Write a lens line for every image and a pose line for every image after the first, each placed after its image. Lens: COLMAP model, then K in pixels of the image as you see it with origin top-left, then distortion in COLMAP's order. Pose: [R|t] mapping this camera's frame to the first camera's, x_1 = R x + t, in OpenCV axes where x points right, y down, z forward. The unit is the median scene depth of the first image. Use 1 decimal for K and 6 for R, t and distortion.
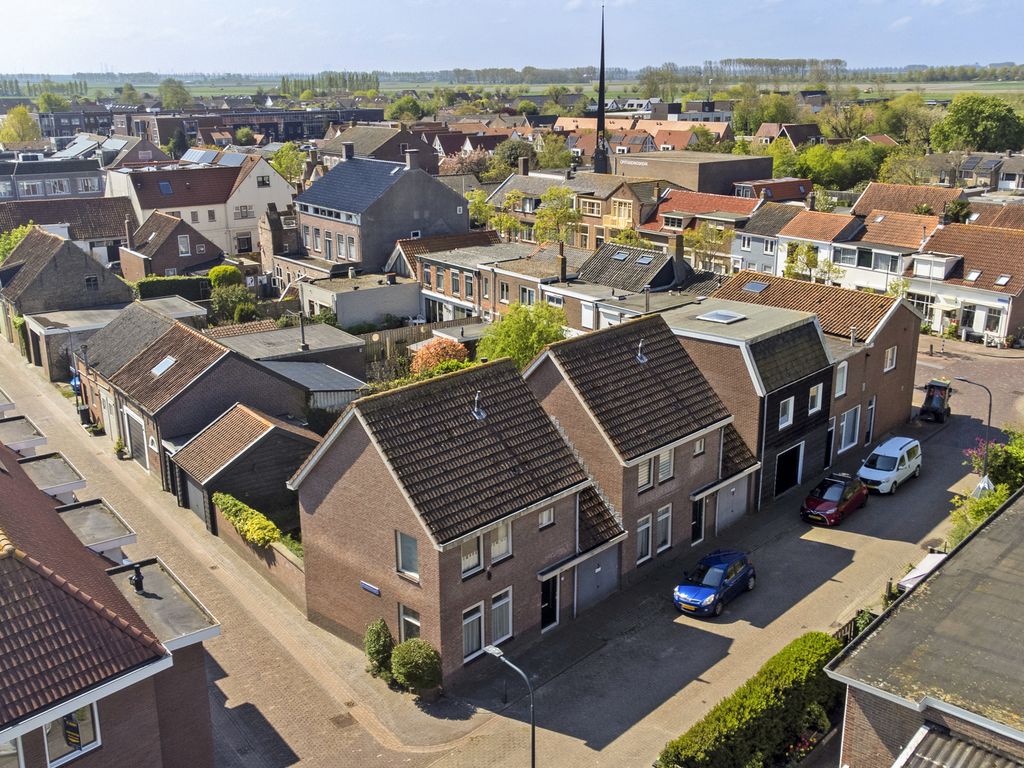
lens RADIAL K [[987.9, 0, 512.2], [0, 987.9, 305.1], [0, 0, 1]] dist [0.093393, -0.184887]
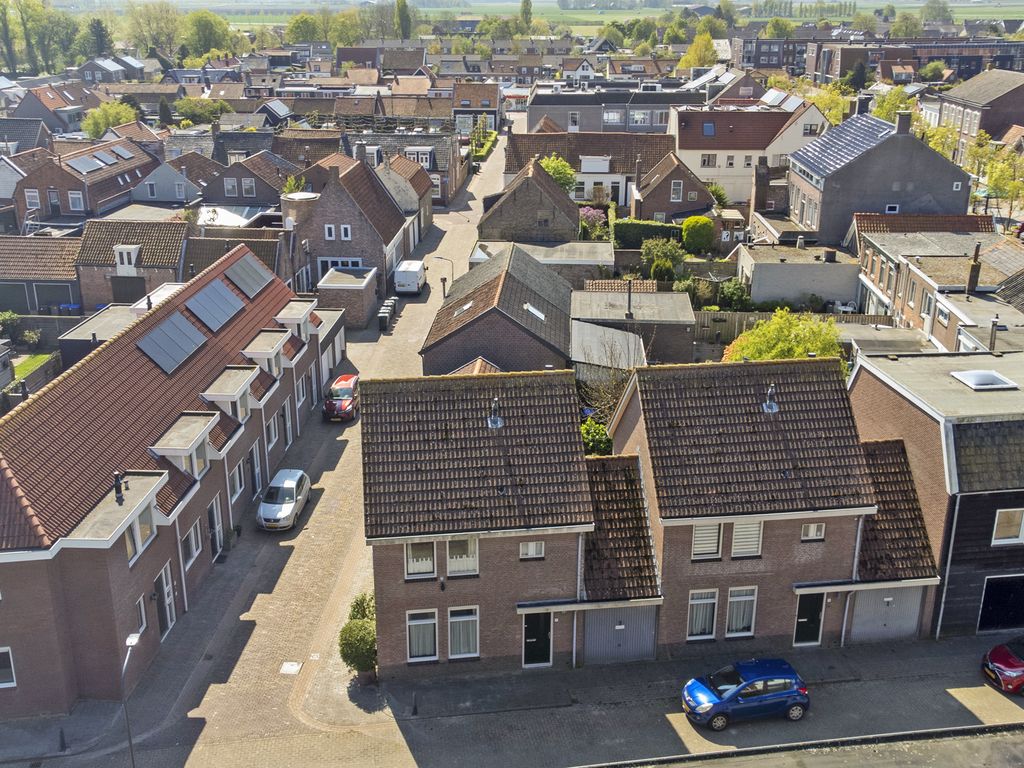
lens RADIAL K [[1027.2, 0, 485.3], [0, 1027.2, 284.4], [0, 0, 1]] dist [0.073136, -0.101763]
pose [[0.791588, 0.165849, -0.588117, 0.462597], [-0.142635, 0.986025, 0.086078, -0.093644], [0.594174, 0.015748, 0.804182, 0.171958]]
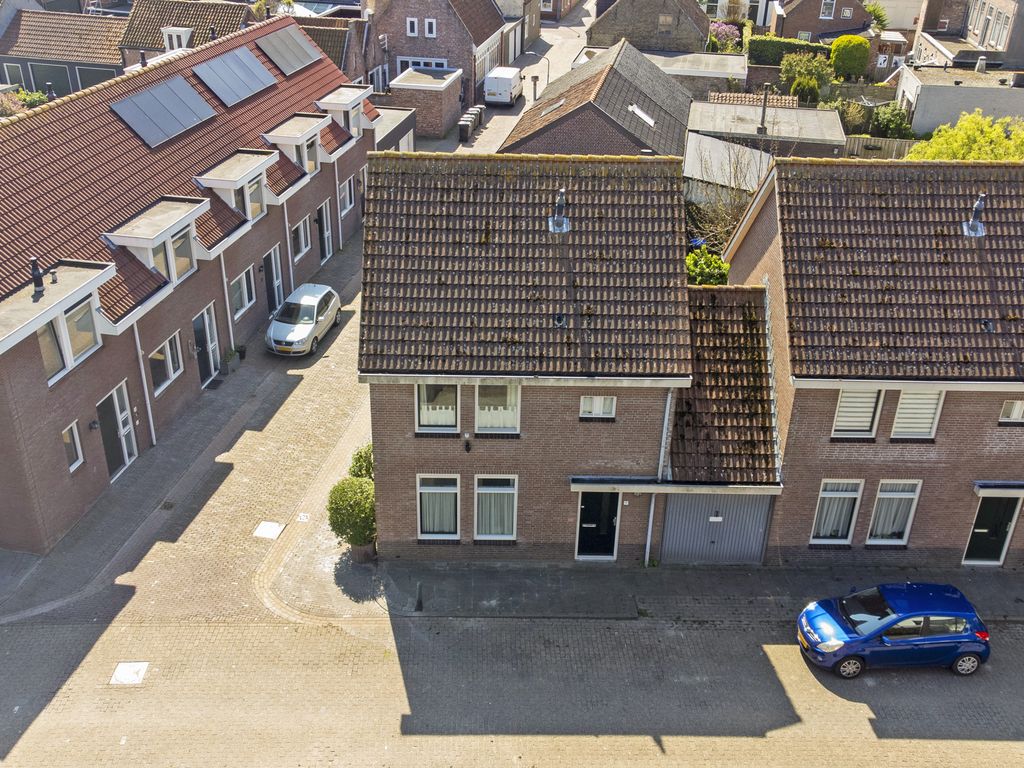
lens RADIAL K [[1031.3, 0, 468.4], [0, 1031.3, 329.2], [0, 0, 1]] dist [0.014497, 0.012657]
pose [[0.701985, 0.327349, -0.632503, 0.337733], [-0.176323, 0.940342, 0.290977, -0.011738], [0.690020, -0.092737, 0.717825, 0.408597]]
